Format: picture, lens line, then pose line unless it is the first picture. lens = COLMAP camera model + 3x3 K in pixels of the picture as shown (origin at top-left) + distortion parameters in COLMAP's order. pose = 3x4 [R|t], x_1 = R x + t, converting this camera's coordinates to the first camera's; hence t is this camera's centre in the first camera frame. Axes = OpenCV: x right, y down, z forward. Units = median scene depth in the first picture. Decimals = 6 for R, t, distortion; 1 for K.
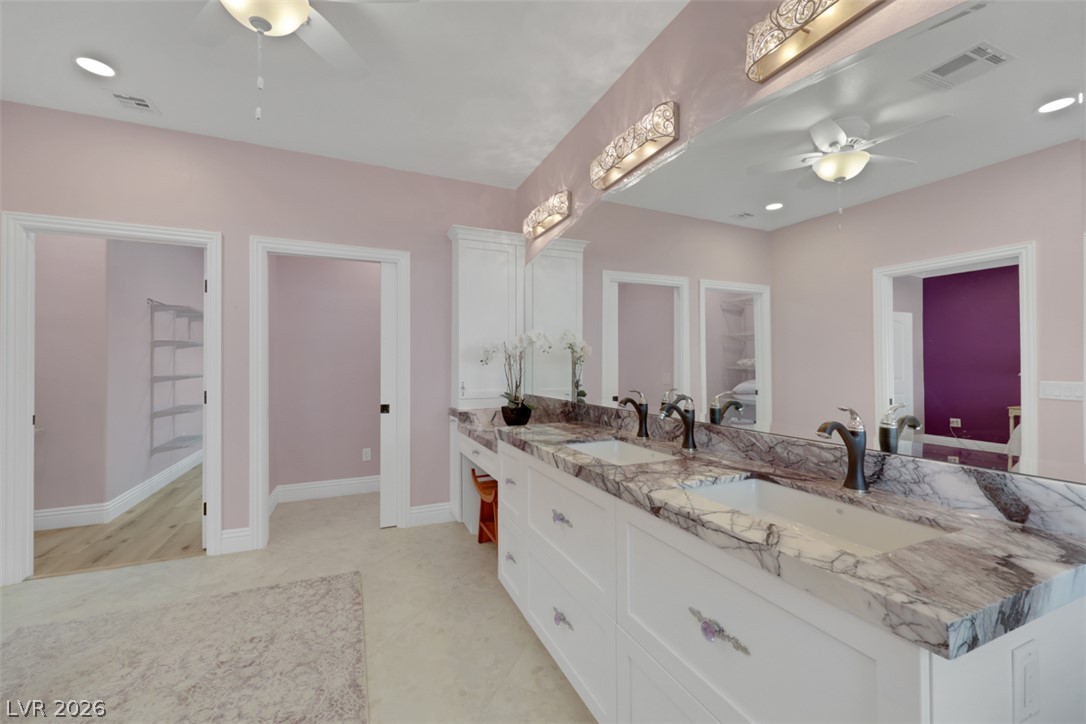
lens RADIAL K [[434.0, 0, 546.4], [0, 434.0, 362.5], [0, 0, 1]] dist [0.000029, -0.000156]
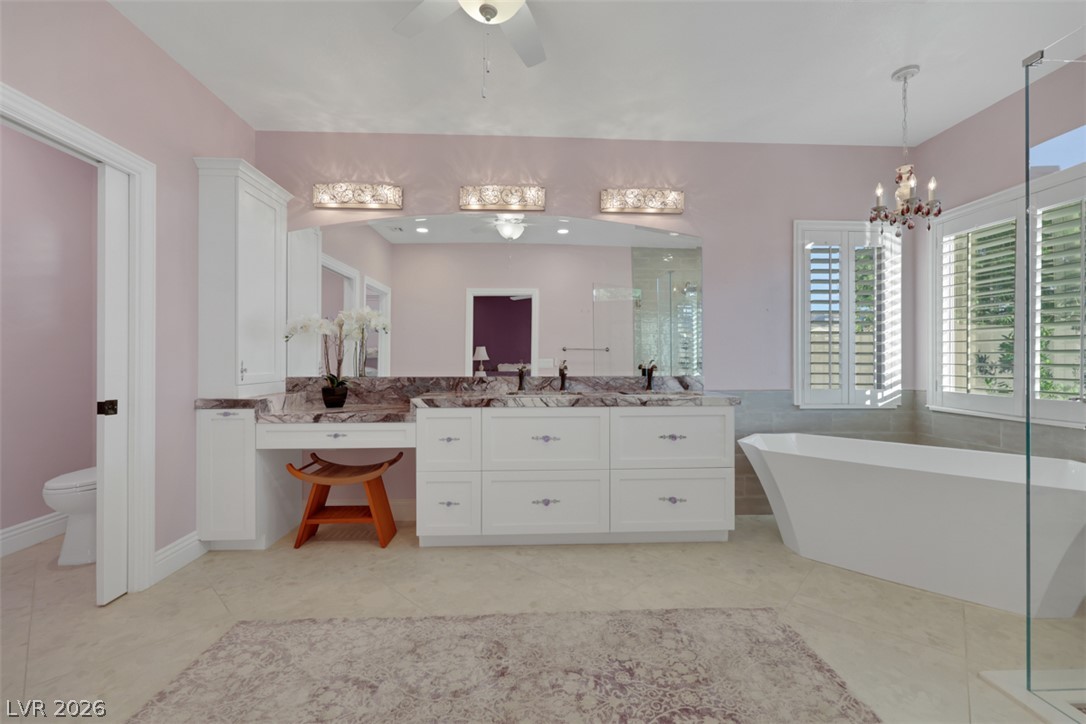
lens RADIAL K [[440.1, 0, 539.6], [0, 440.1, 357.2], [0, 0, 1]] dist [-0.000611, 0.000287]
pose [[0.371334, 0.005238, 0.928485, -1.085627], [-0.008079, 0.999964, -0.002410, 0.048910], [-0.928464, -0.006606, 0.371363, 0.318186]]
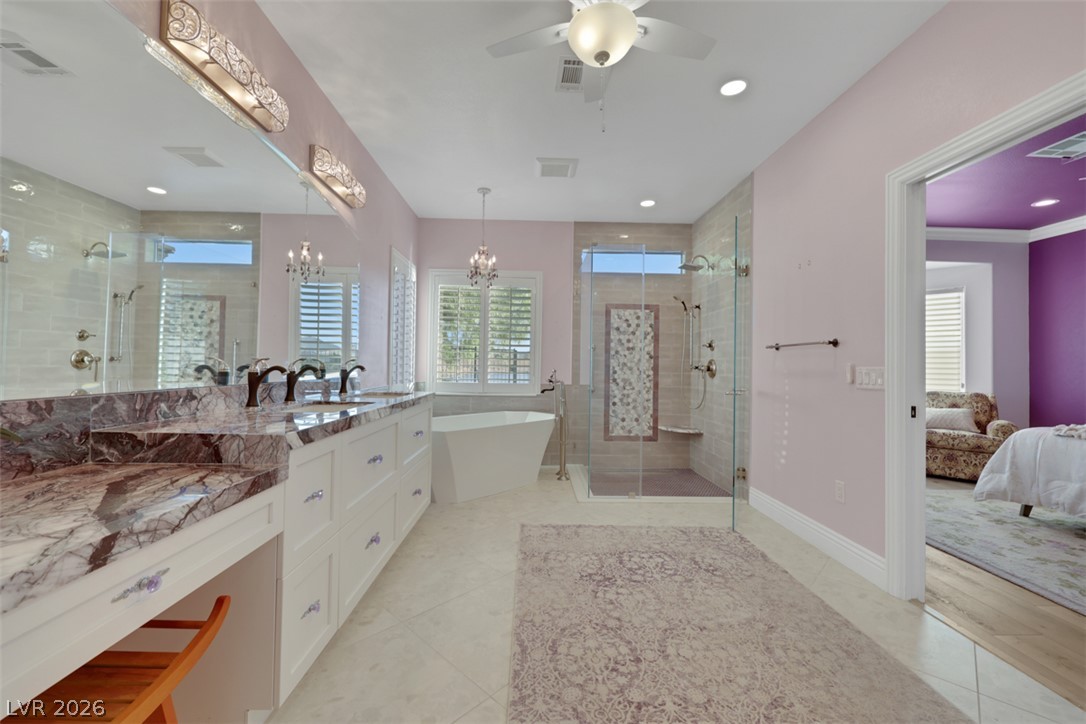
lens RADIAL K [[440.1, 0, 539.6], [0, 440.1, 357.2], [0, 0, 1]] dist [-0.000611, 0.000287]
pose [[-0.919774, -0.007432, 0.392378, -0.662296], [-0.018956, 0.999495, -0.025504, 0.065743], [-0.391990, -0.030896, -0.919451, 1.472566]]
